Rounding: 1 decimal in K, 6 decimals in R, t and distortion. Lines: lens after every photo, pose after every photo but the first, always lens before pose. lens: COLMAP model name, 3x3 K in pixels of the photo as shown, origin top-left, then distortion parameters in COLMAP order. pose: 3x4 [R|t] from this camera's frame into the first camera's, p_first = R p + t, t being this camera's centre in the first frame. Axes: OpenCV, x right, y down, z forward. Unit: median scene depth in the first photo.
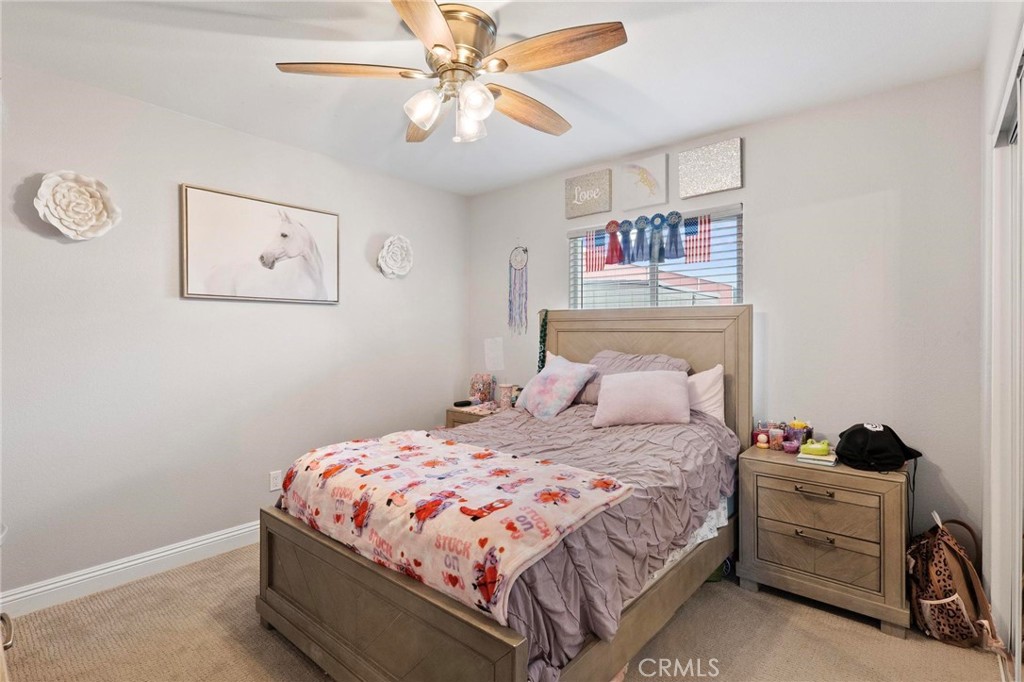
lens RADIAL K [[479.1, 0, 508.7], [0, 479.1, 339.4], [0, 0, 1]] dist [0.003020, 0.000253]
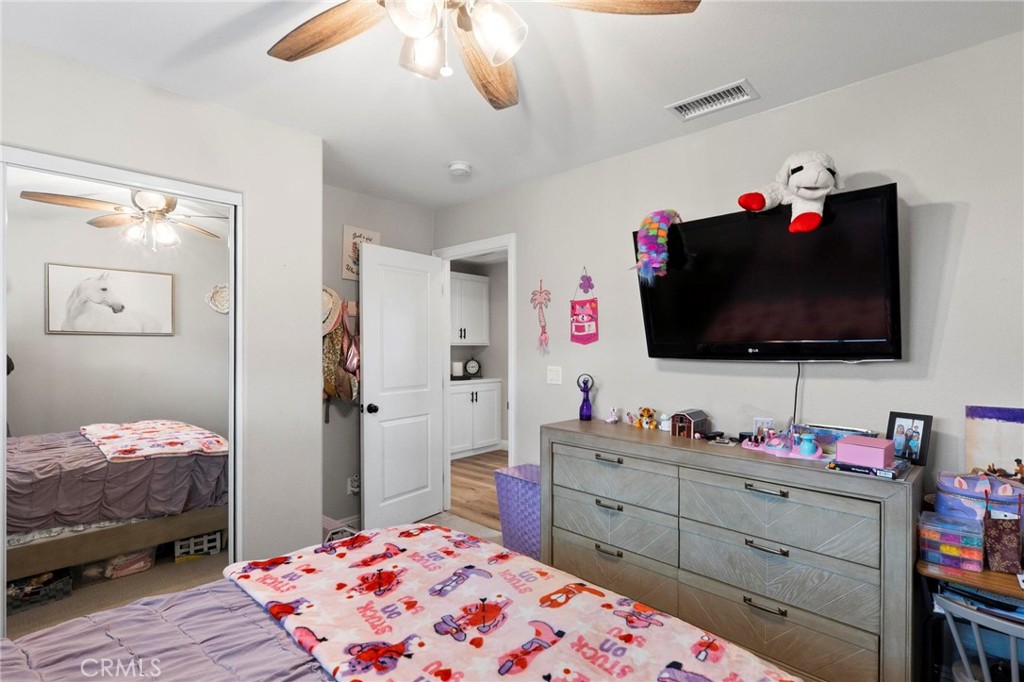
lens RADIAL K [[479.1, 0, 508.7], [0, 479.1, 339.4], [0, 0, 1]] dist [0.003020, 0.000253]
pose [[-0.999108, -0.002336, 0.042173, -0.230470], [-0.001896, 0.999943, 0.010483, -0.076031], [-0.042195, 0.010394, -0.999055, 1.727492]]
